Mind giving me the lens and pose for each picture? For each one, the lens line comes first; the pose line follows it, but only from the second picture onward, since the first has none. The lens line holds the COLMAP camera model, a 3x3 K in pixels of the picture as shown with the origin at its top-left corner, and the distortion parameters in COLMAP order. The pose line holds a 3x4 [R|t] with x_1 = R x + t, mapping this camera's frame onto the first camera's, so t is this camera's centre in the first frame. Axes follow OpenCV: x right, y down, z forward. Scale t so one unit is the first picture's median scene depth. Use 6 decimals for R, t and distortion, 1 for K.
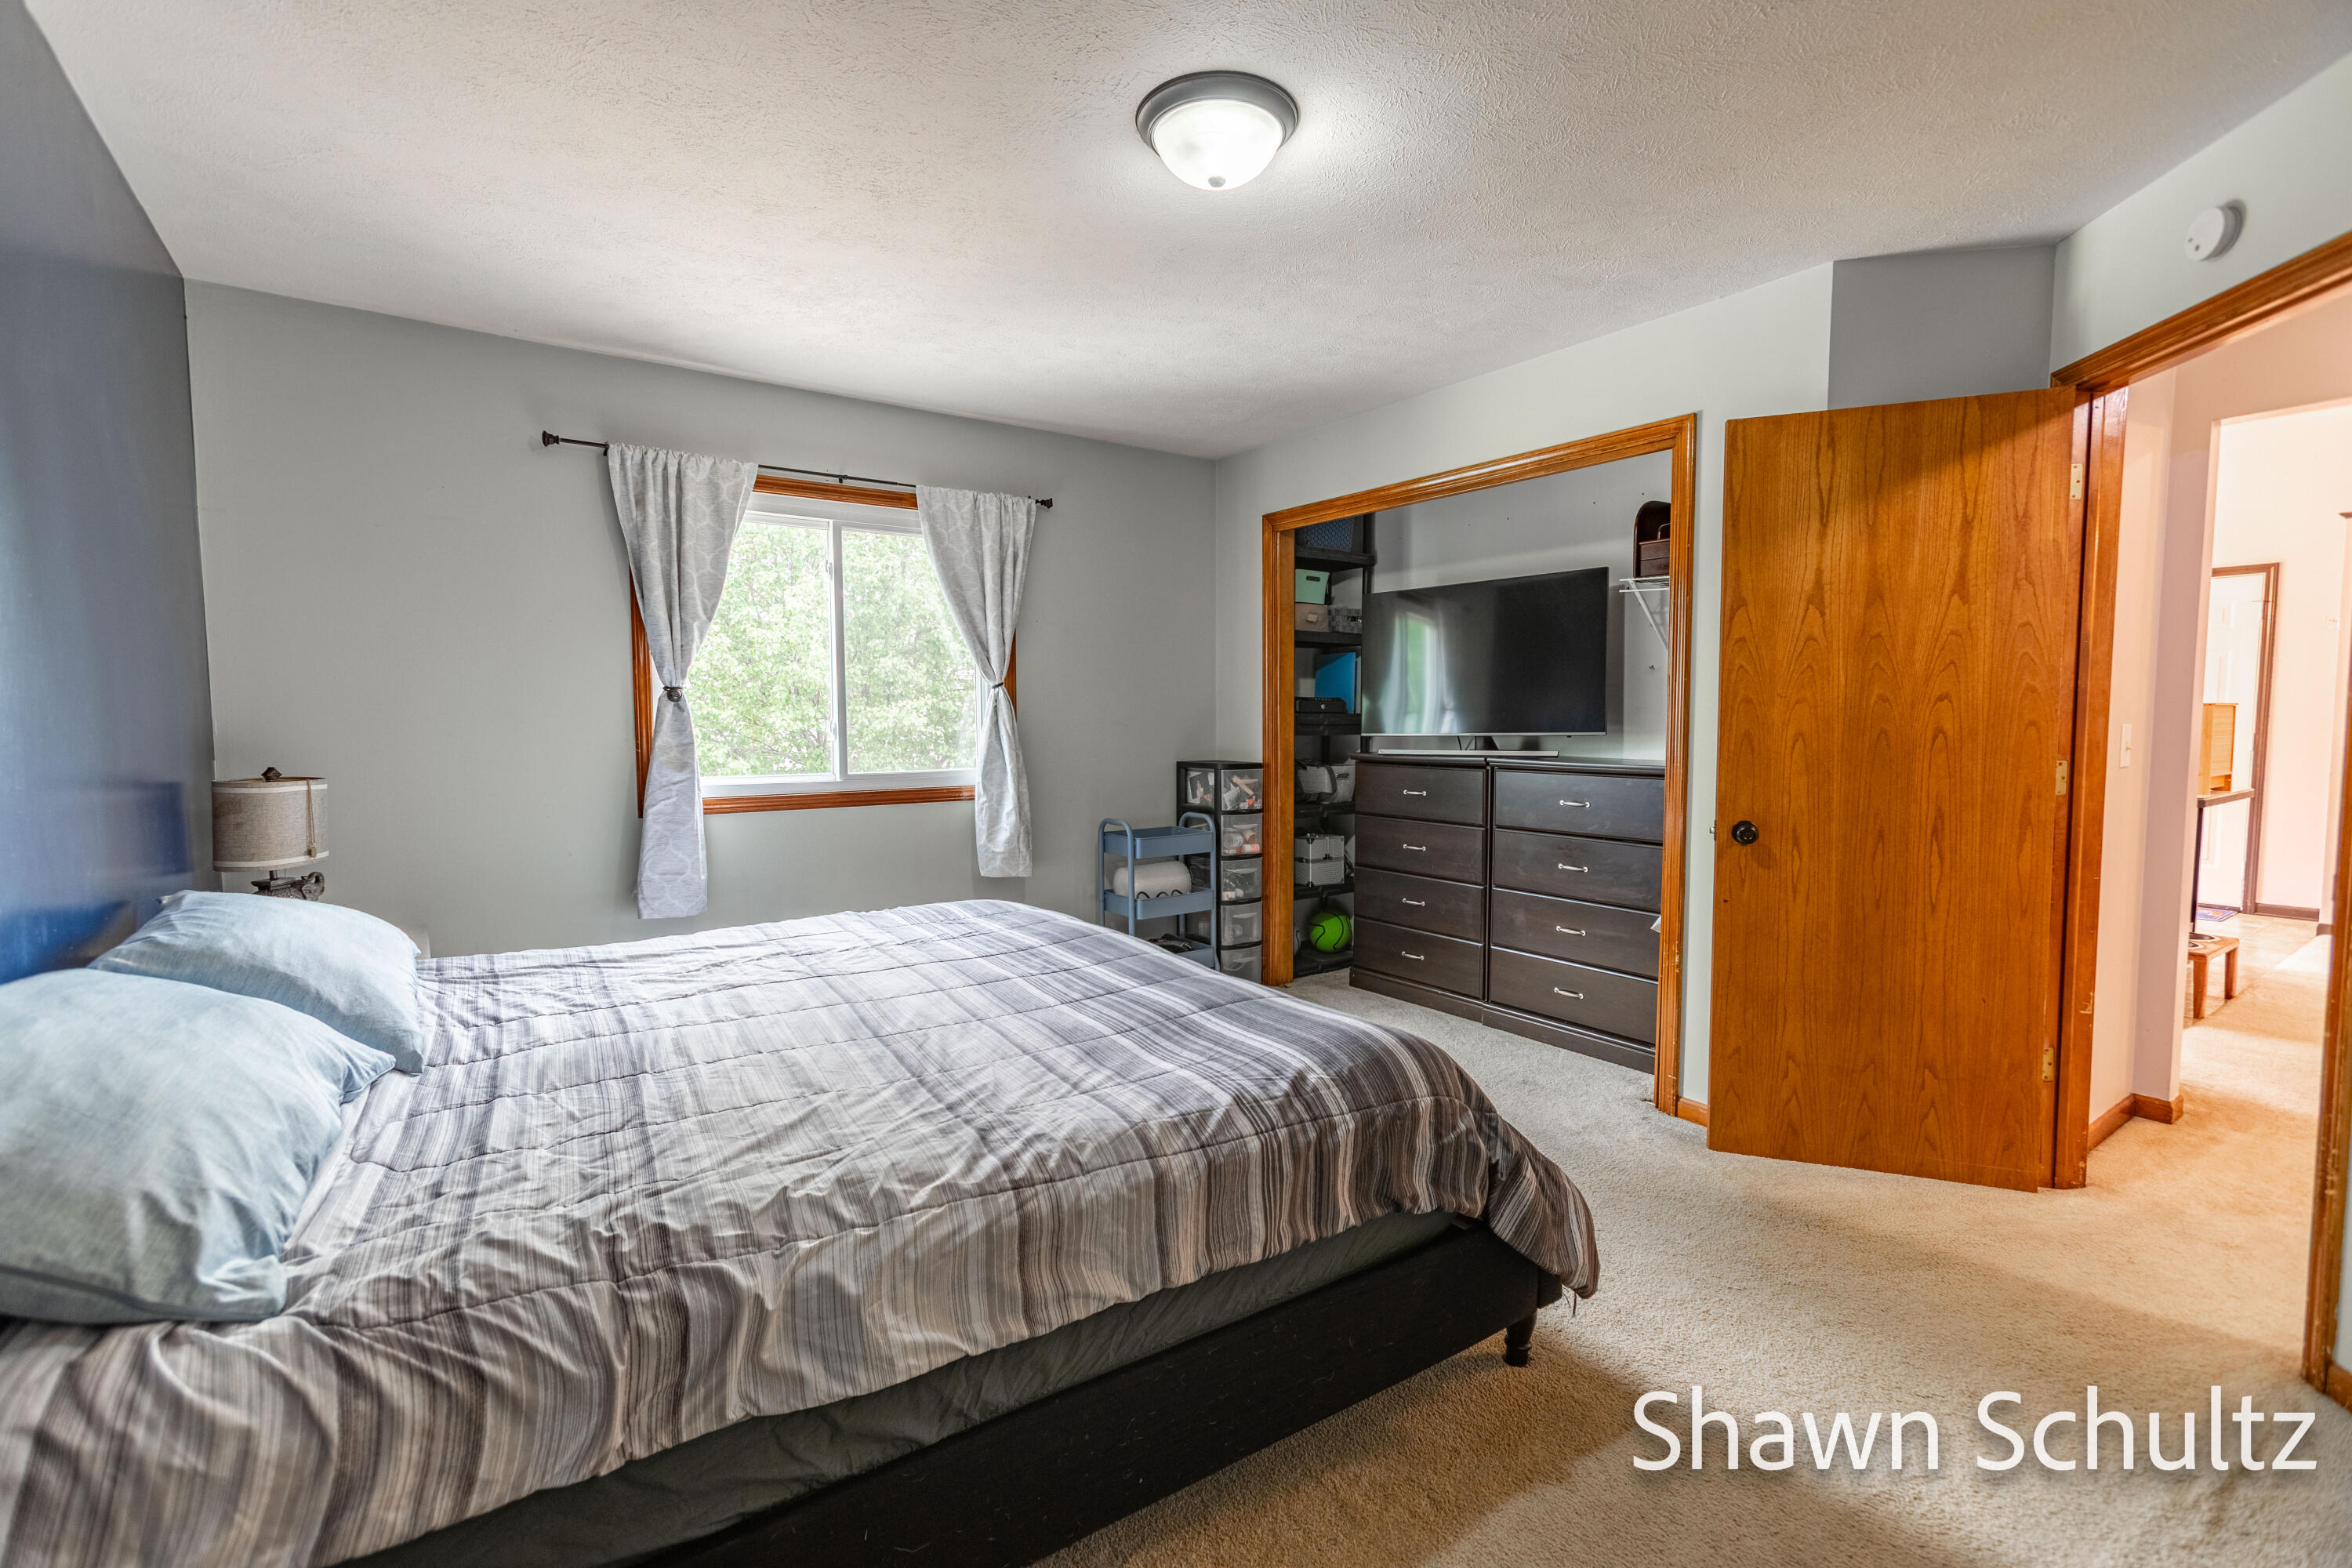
lens RADIAL K [[1051.2, 0, 1174.1], [0, 1051.2, 781.1], [0, 0, 1]] dist [-0.003351, 0.005955]
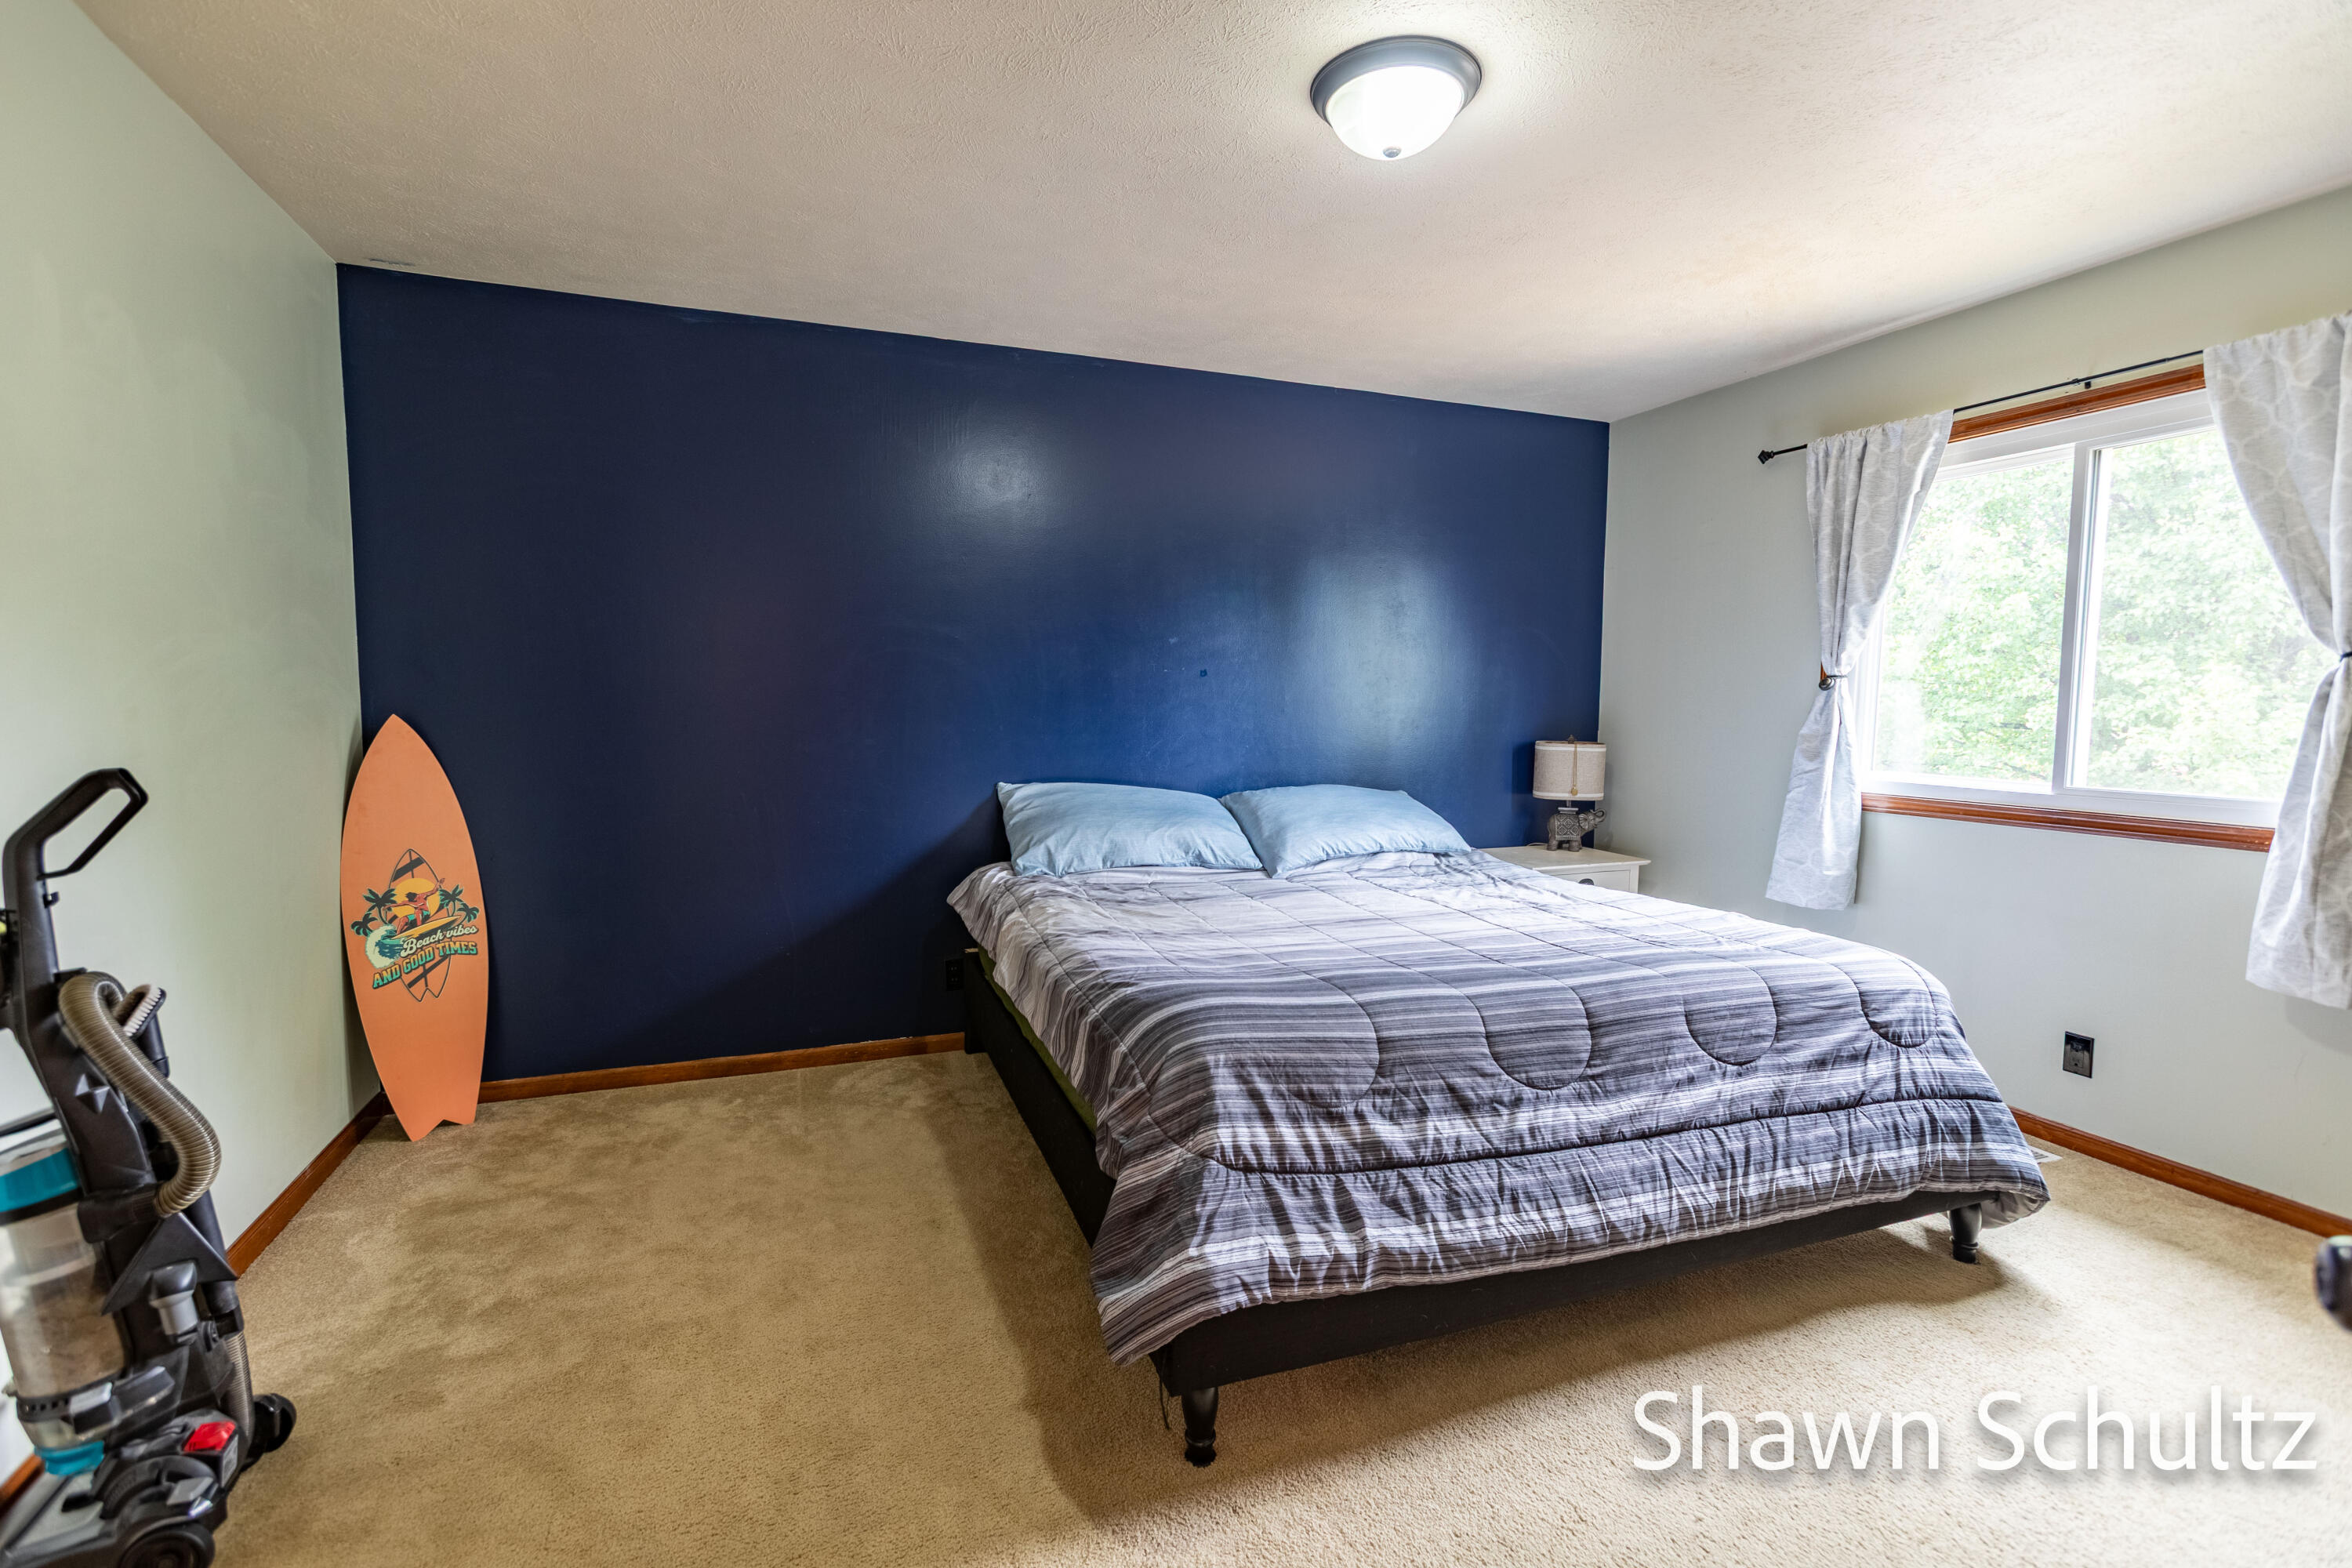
lens RADIAL K [[1051.2, 0, 1175.0], [0, 1051.2, 784.0], [0, 0, 1]] dist [-0.003351, 0.005955]
pose [[-0.237021, 0.081684, -0.968064, 0.603814], [-0.063768, 0.993002, 0.099401, -0.045512], [0.969409, 0.085291, -0.230154, 0.614569]]
